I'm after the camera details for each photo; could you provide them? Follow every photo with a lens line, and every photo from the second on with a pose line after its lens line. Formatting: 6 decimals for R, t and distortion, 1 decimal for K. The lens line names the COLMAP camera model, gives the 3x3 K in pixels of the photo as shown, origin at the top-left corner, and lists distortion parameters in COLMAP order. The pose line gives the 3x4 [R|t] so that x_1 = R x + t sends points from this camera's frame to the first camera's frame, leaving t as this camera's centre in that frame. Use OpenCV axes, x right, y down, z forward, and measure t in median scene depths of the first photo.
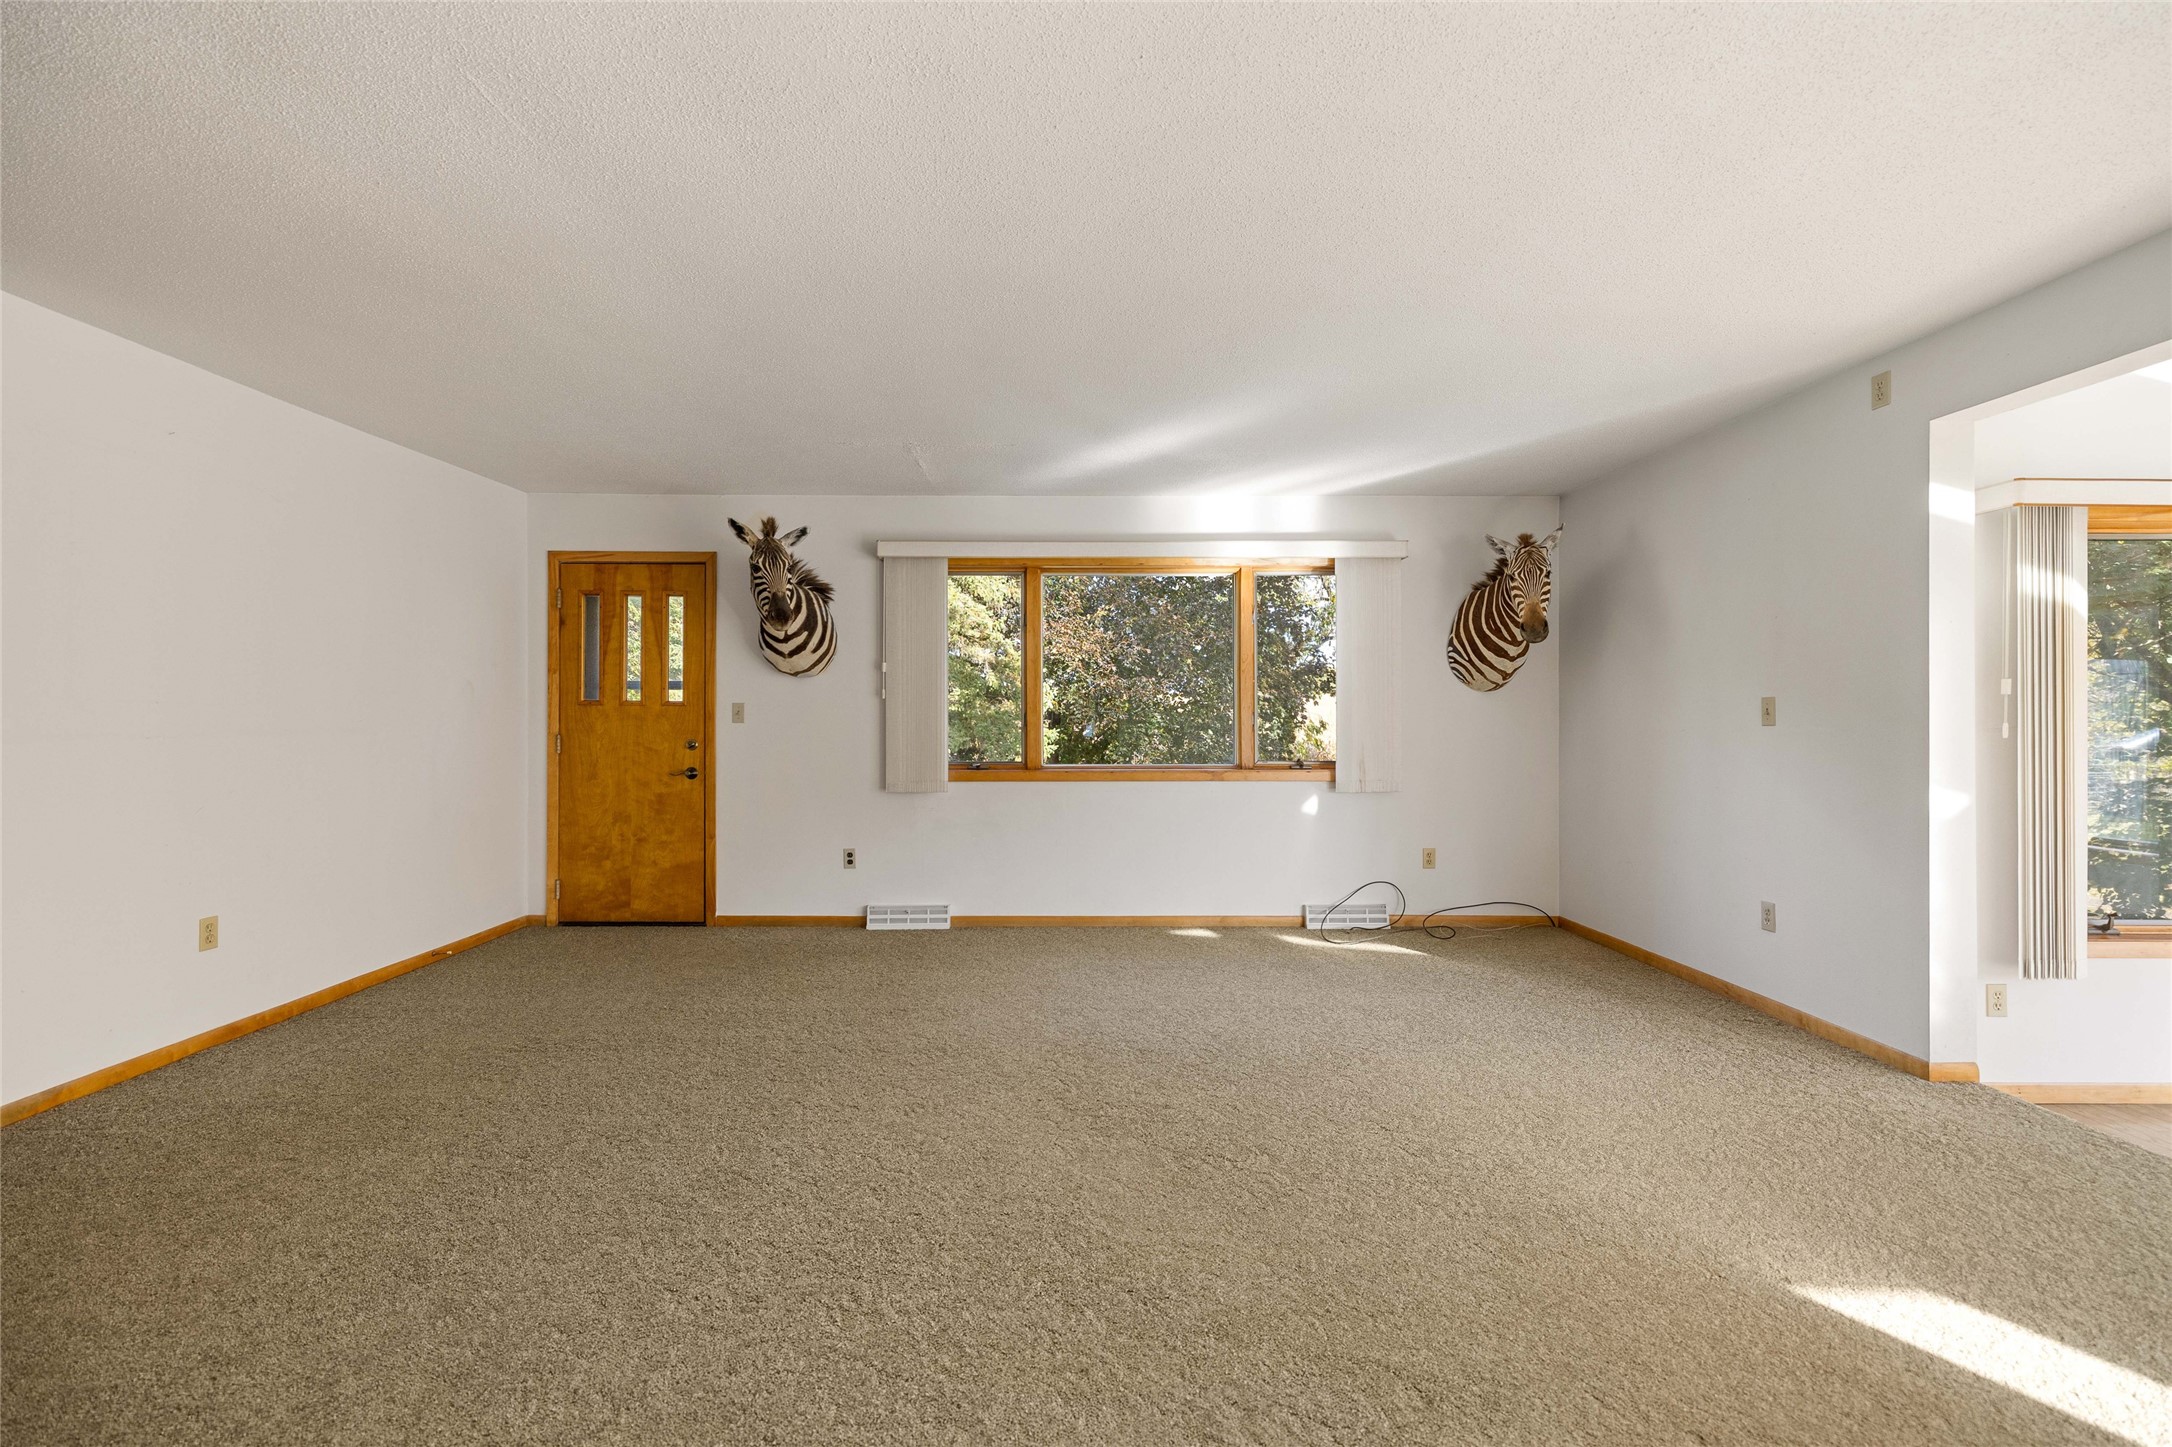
lens RADIAL K [[947.0, 0, 1086.0], [0, 947.0, 723.5], [0, 0, 1]] dist [0.000576, 0.000161]
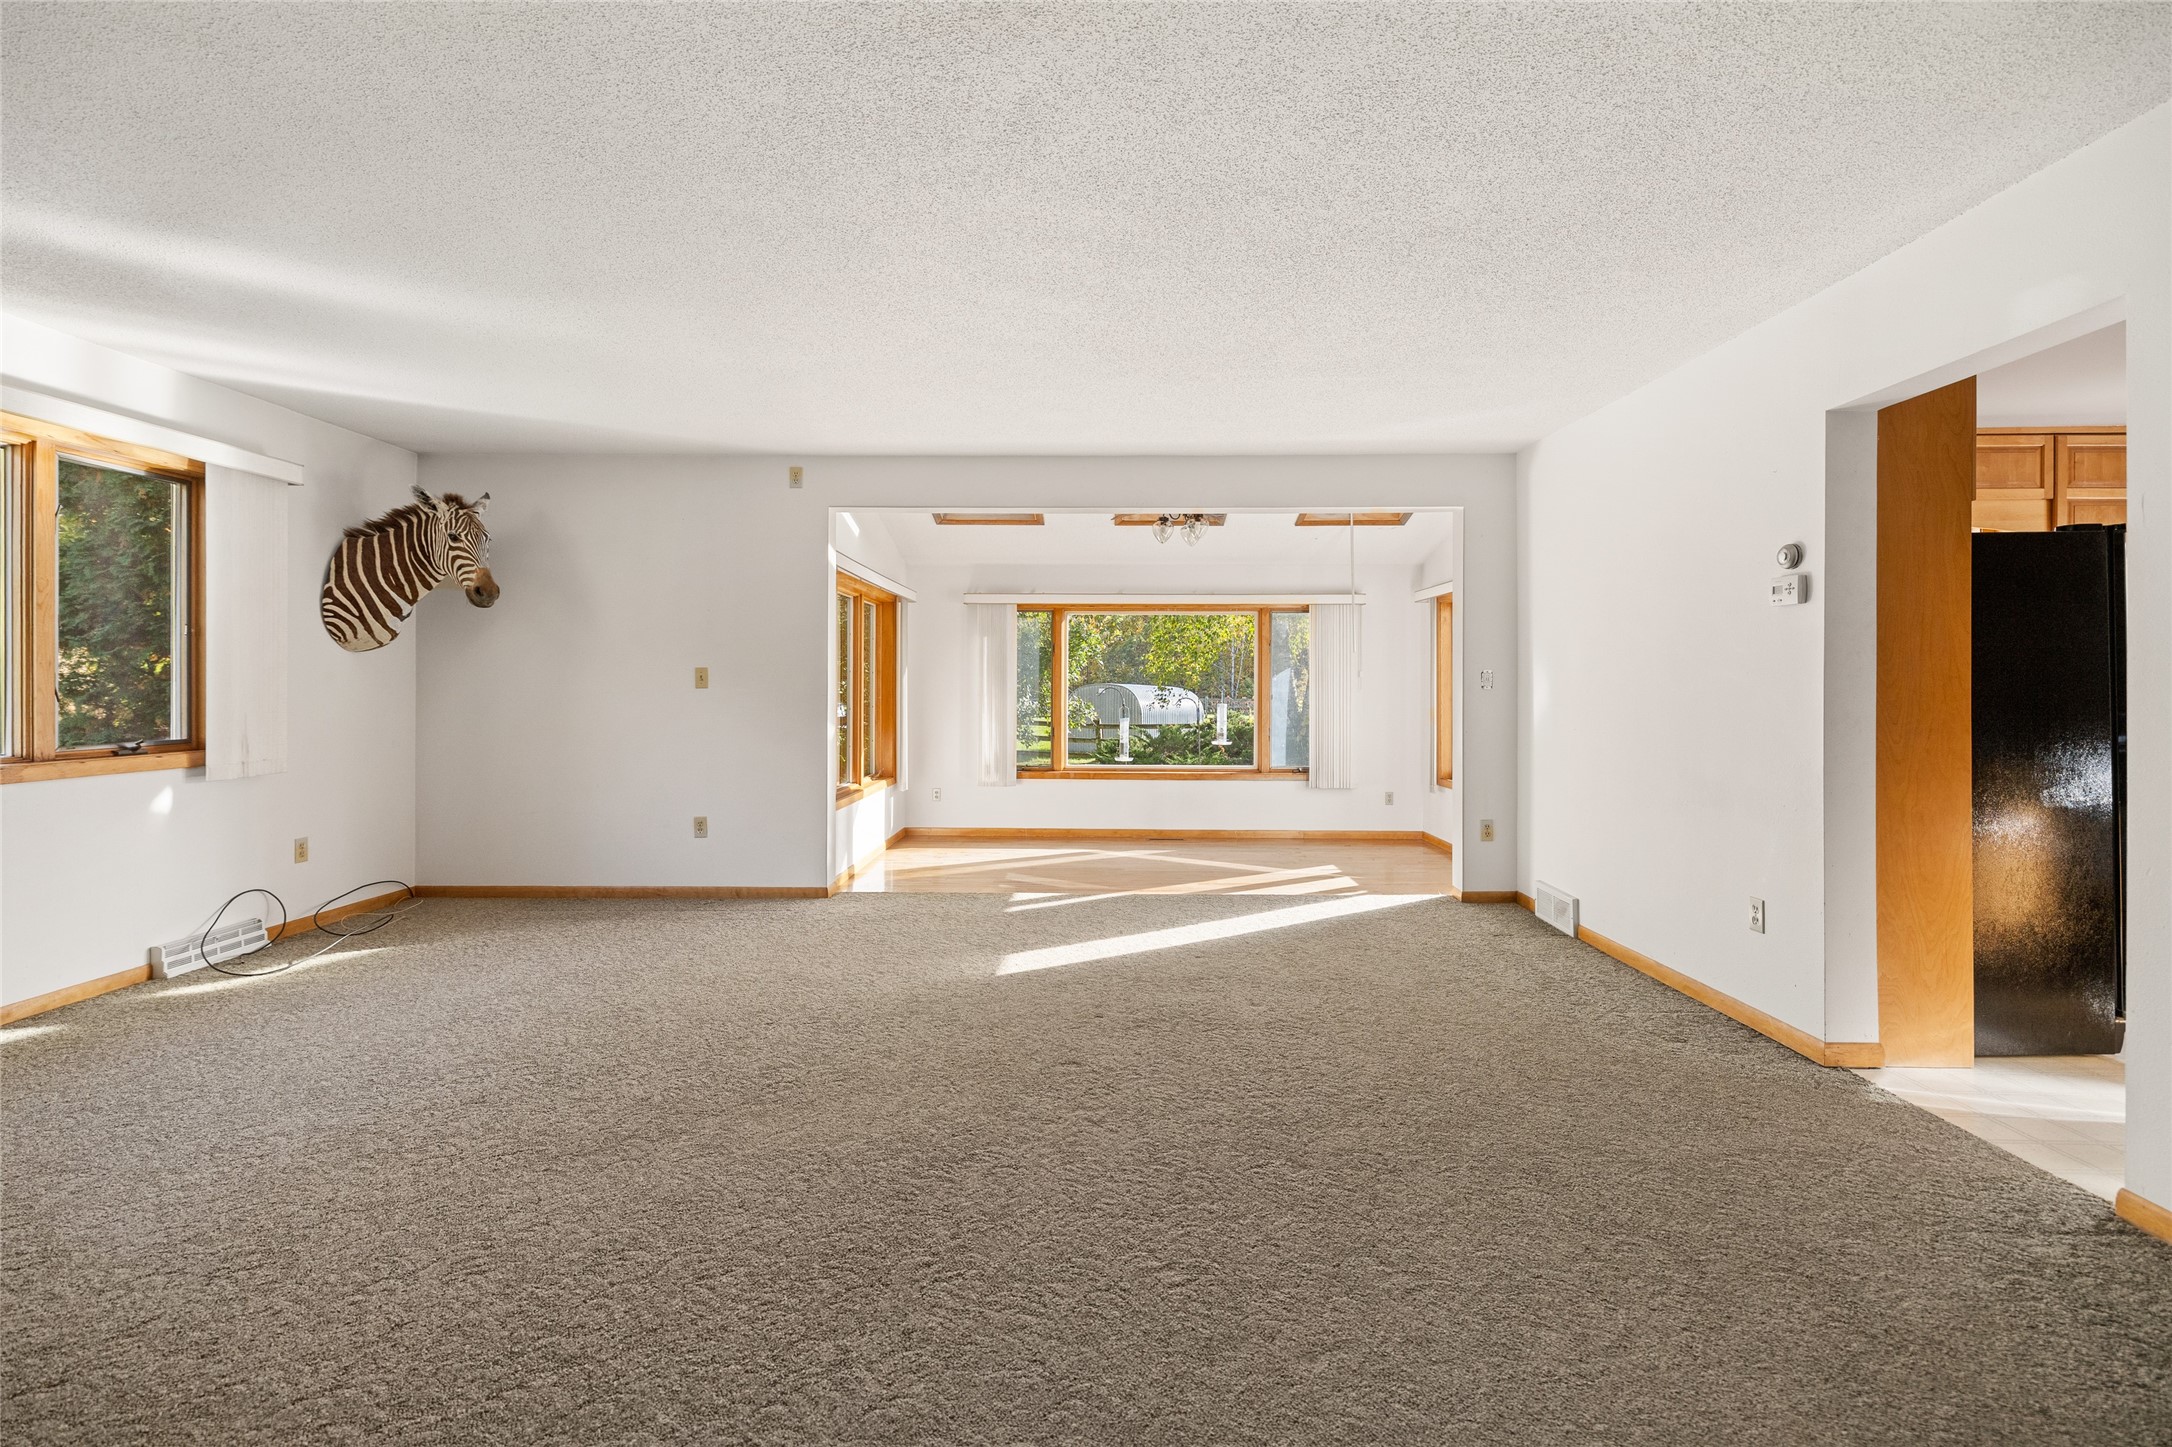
lens RADIAL K [[926.4, 0, 1086.0], [0, 926.4, 723.5], [0, 0, 1]] dist [0.002187, 0.000296]
pose [[0.016565, -0.043271, 0.998926, -0.452947], [-0.000093, 0.999063, 0.043278, -0.004133], [-0.999863, -0.000810, 0.016545, 0.307533]]
